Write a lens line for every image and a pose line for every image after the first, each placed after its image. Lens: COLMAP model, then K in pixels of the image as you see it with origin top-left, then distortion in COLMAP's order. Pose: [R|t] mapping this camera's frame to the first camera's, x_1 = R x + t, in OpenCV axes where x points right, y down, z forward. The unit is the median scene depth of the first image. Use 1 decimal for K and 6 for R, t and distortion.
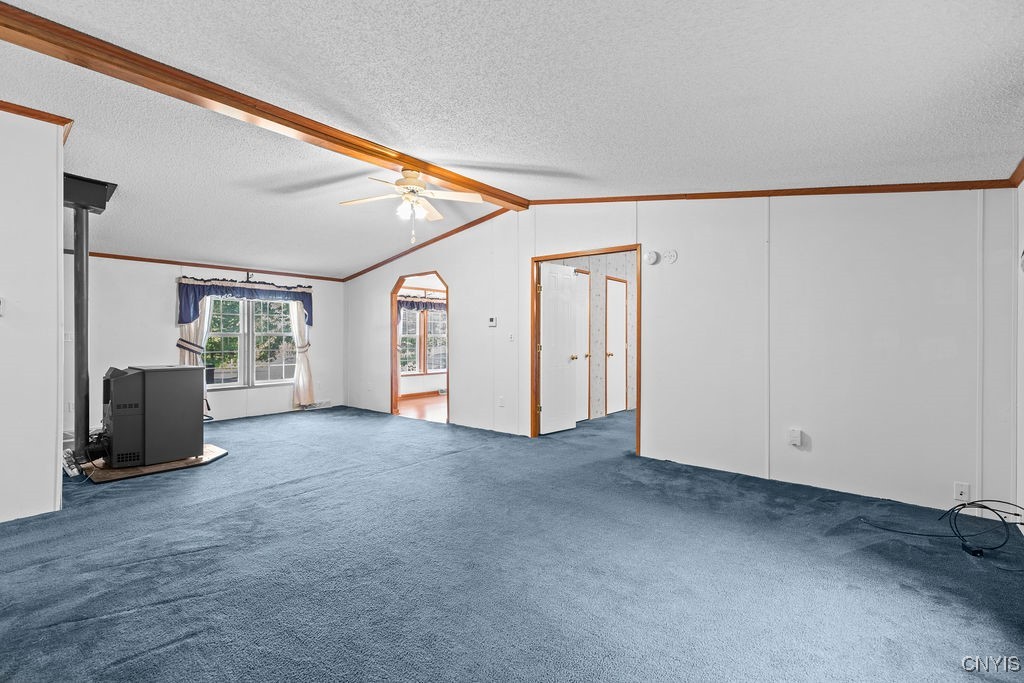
lens RADIAL K [[461.9, 0, 513.6], [0, 461.9, 342.2], [0, 0, 1]] dist [0.004963, 0.000531]
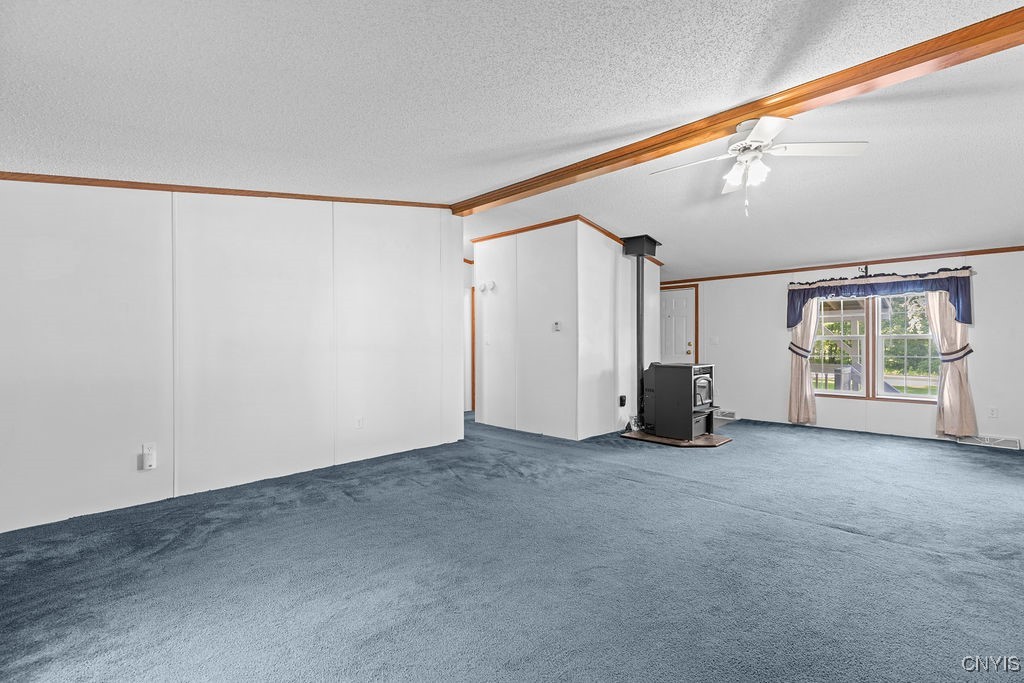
lens RADIAL K [[461.9, 0, 513.8], [0, 461.9, 341.5], [0, 0, 1]] dist [0.004963, 0.000531]
pose [[-0.090854, -0.001137, -0.995864, 0.377576], [-0.006884, 0.999976, -0.000514, -0.003894], [0.995840, 0.006809, -0.090859, 0.453180]]
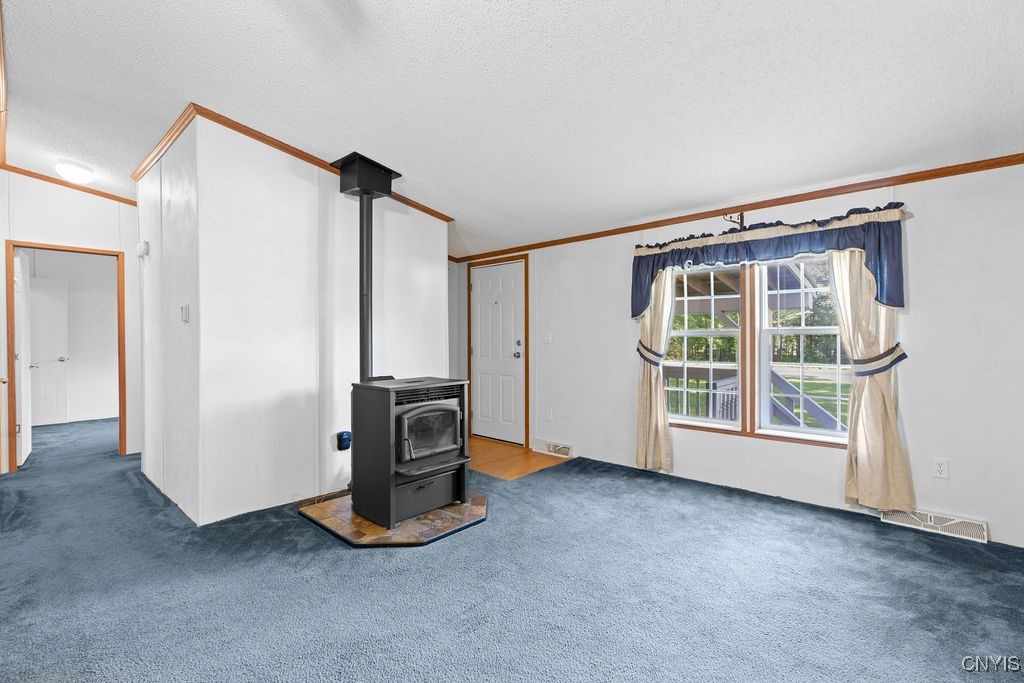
lens RADIAL K [[461.9, 0, 510.6], [0, 461.9, 338.9], [0, 0, 1]] dist [0.004963, 0.000531]
pose [[-0.057238, 0.001991, -0.998359, -0.041064], [-0.002783, 0.999994, 0.002154, -0.009723], [0.998357, 0.002902, -0.057233, 0.828326]]
